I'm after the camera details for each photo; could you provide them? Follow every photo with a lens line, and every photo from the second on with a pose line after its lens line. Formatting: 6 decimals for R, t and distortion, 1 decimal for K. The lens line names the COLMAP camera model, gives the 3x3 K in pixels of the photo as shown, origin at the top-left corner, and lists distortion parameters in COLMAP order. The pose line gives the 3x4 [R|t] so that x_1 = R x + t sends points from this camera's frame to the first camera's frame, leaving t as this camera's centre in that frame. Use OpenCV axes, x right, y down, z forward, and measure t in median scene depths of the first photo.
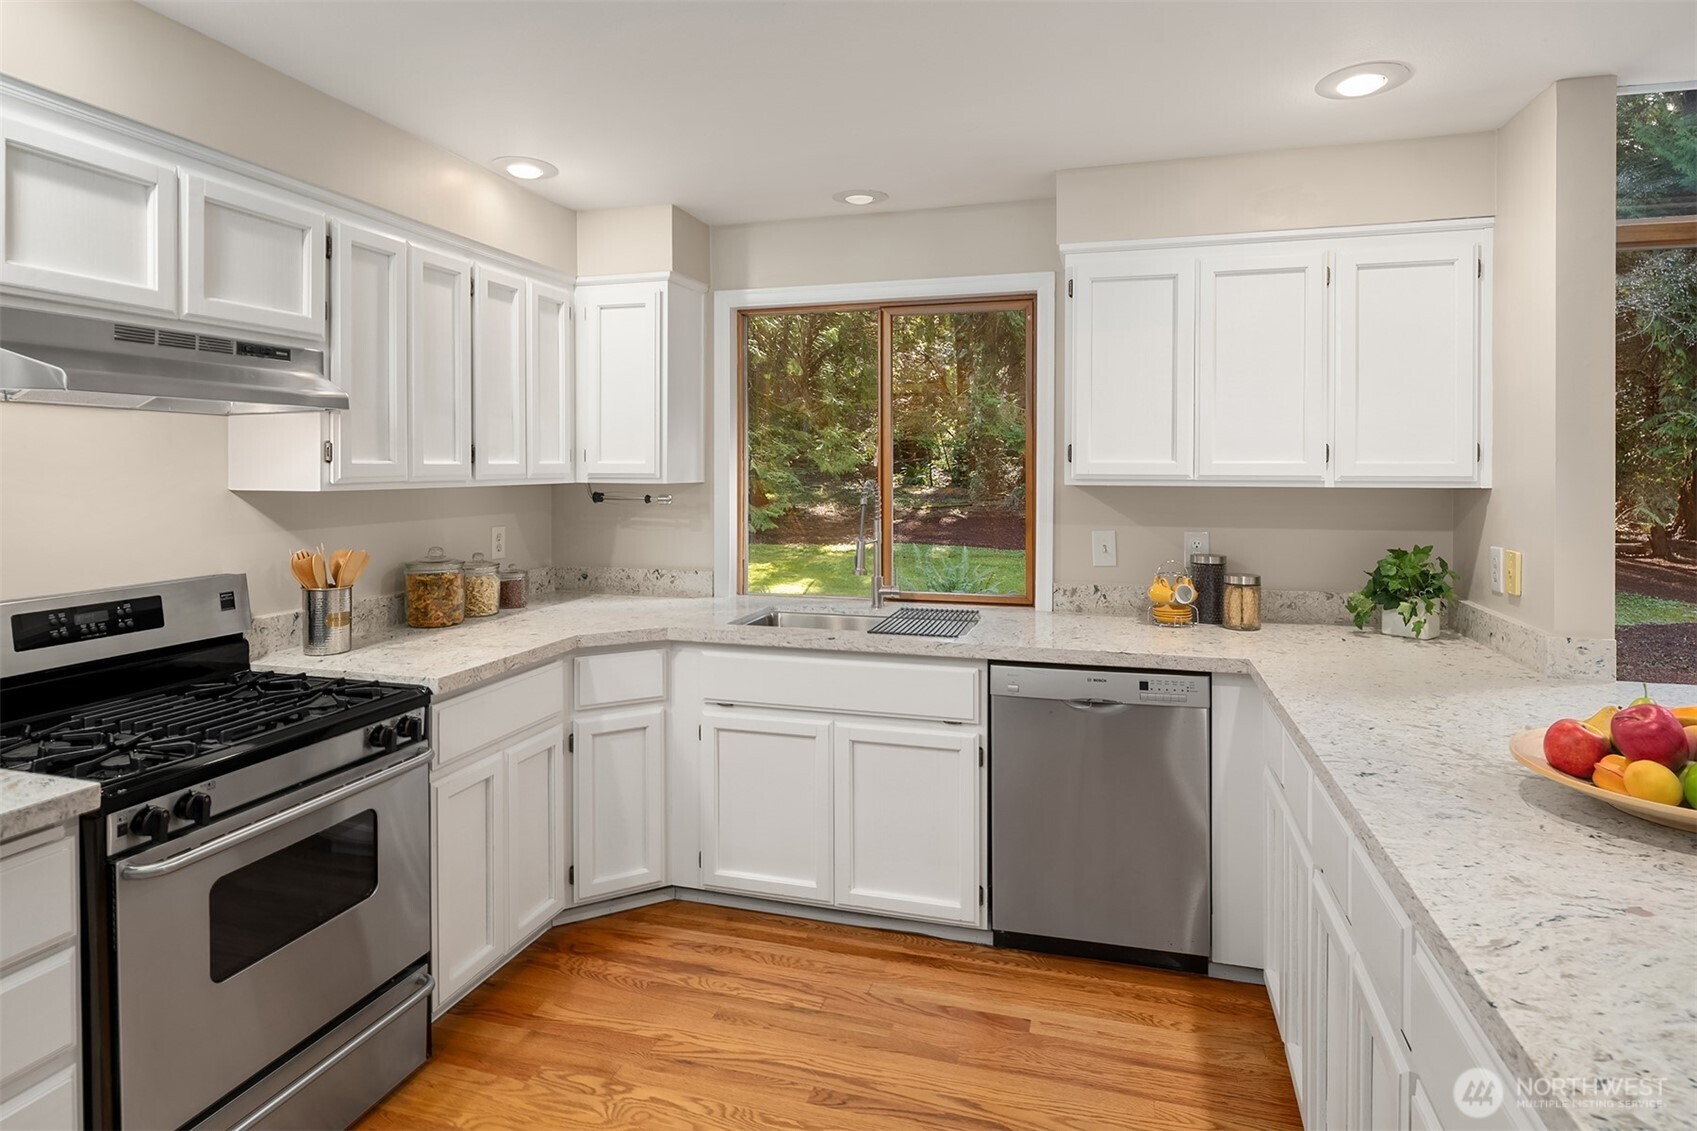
lens RADIAL K [[914.3, 0, 852.9], [0, 914.3, 557.0], [0, 0, 1]] dist [-0.005358, -0.000182]
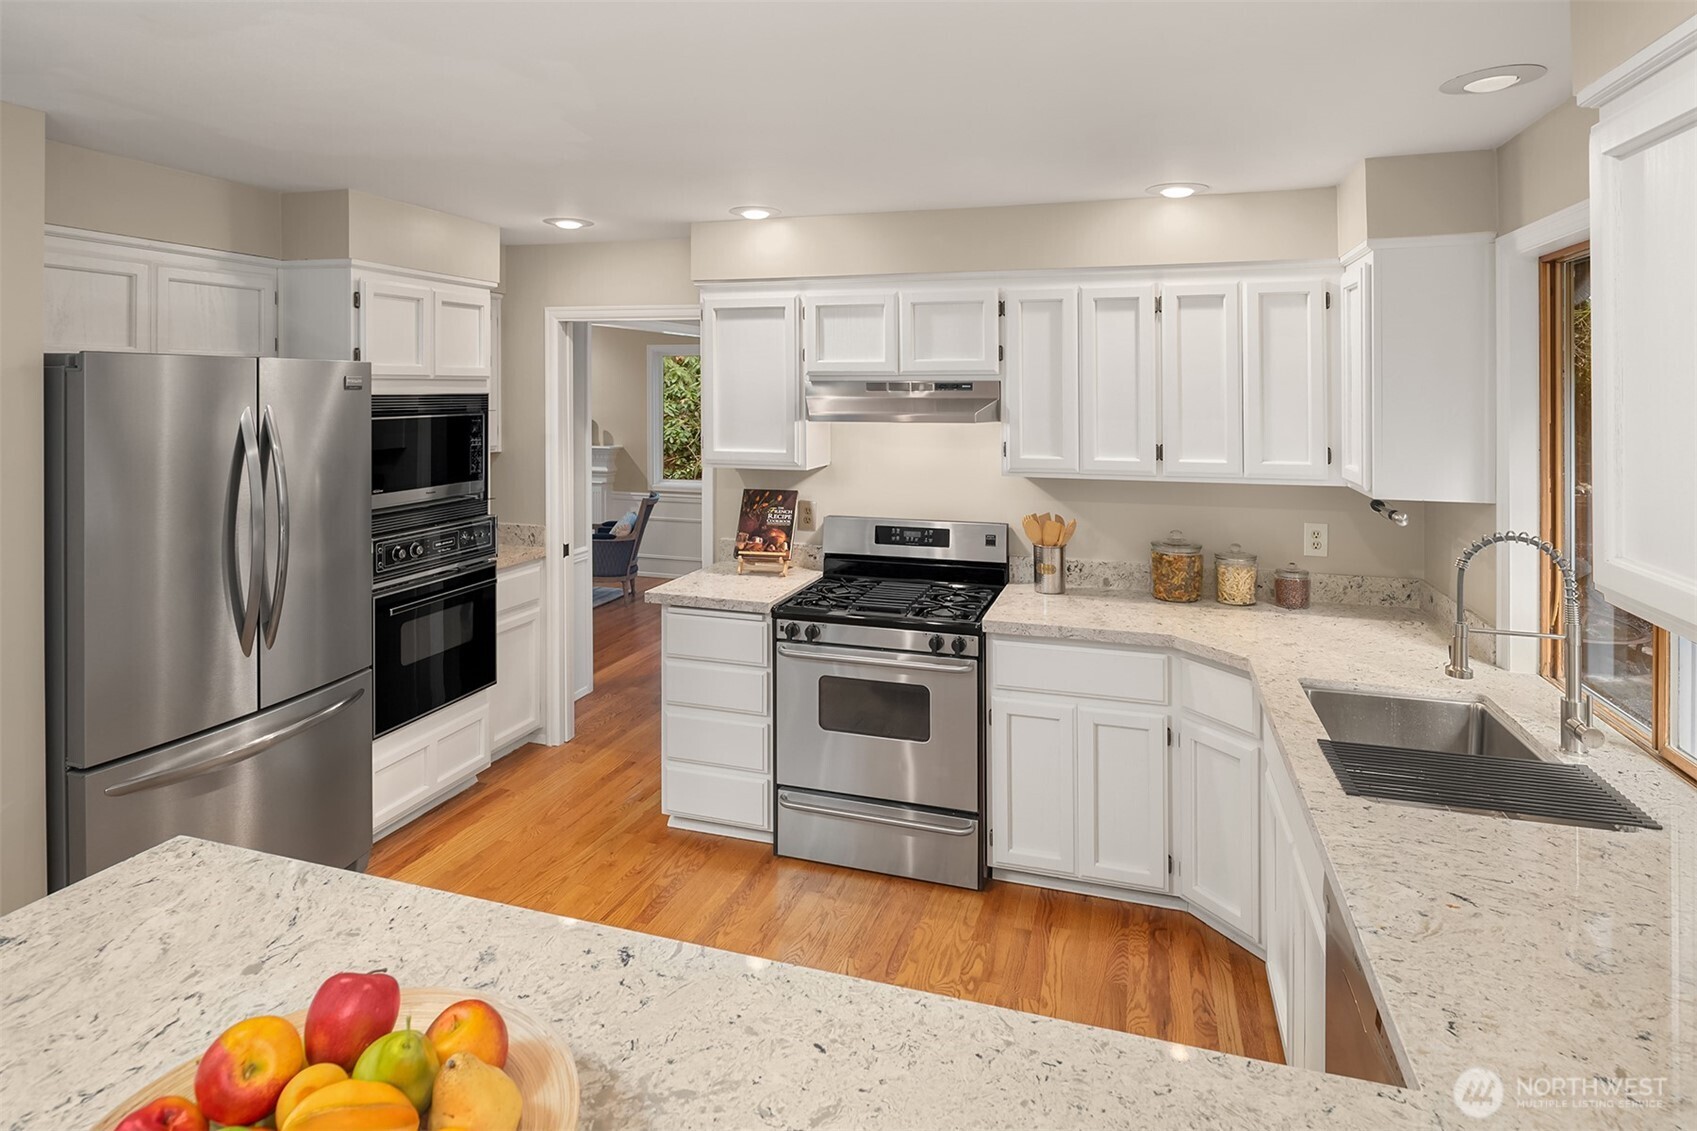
lens RADIAL K [[914.3, 0, 834.5], [0, 914.3, 499.5], [0, 0, 1]] dist [-0.005358, -0.000182]
pose [[-0.037322, 0.115570, -0.992598, 0.877004], [-0.102040, 0.987657, 0.118831, -0.181691], [0.994080, 0.105720, -0.025068, 0.780669]]
